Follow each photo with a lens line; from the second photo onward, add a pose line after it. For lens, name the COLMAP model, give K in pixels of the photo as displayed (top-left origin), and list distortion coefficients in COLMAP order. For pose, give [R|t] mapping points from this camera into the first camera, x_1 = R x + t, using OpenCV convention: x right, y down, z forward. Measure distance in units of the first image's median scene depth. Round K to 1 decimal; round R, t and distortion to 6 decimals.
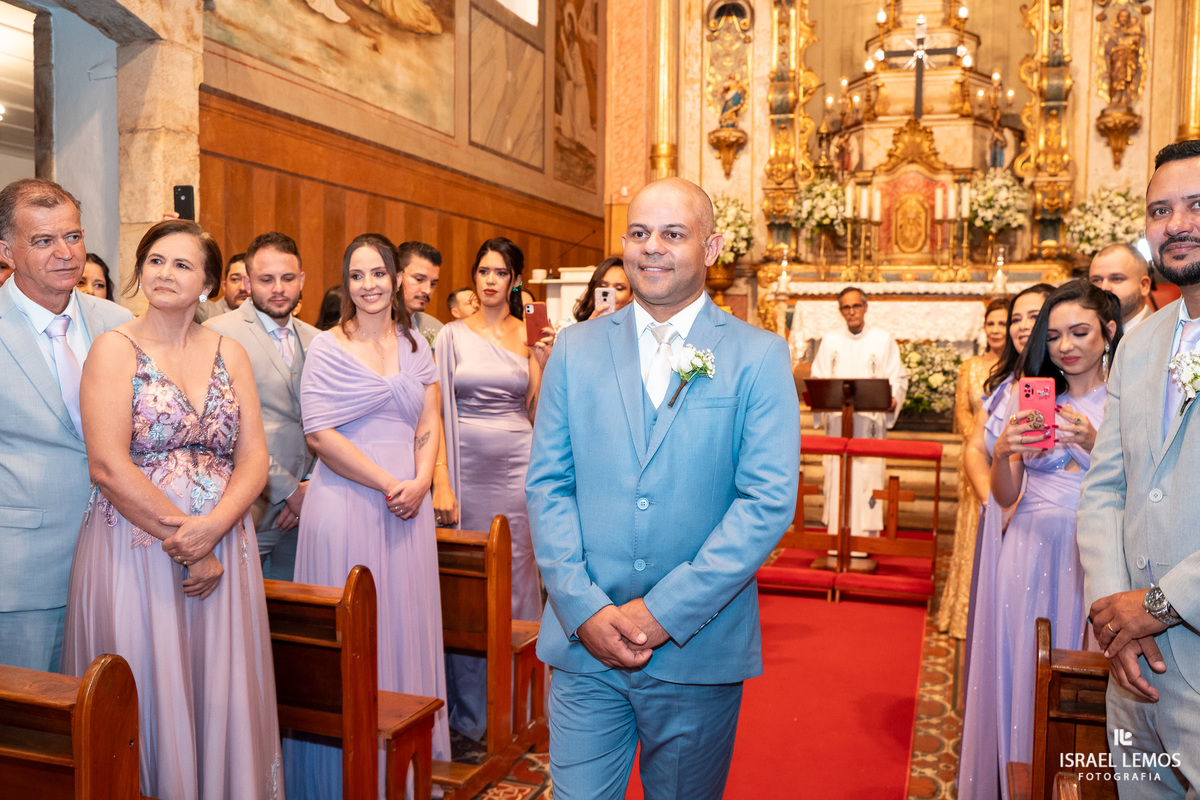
lens RADIAL K [[1141.3, 0, 600.0], [0, 1141.3, 400.0], [0, 0, 1]] dist [-0.005080, -0.001757]
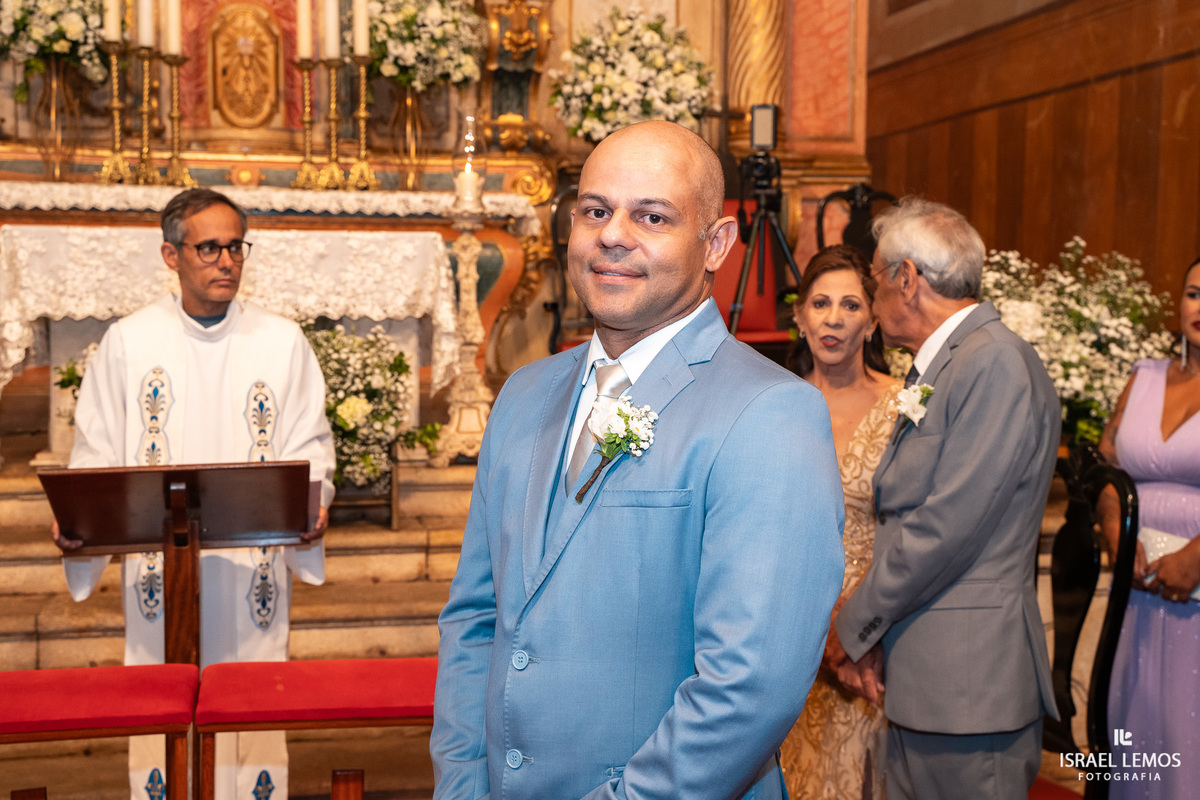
lens RADIAL K [[1550.3, 0, 601.0], [0, 1550.3, 381.1], [0, 0, 1]] dist [0.014663, 0.266770]
pose [[0.858468, -0.041175, 0.511212, 0.063131], [0.034133, 0.999149, 0.023156, -0.033414], [-0.511730, -0.002429, 0.859143, 0.376544]]
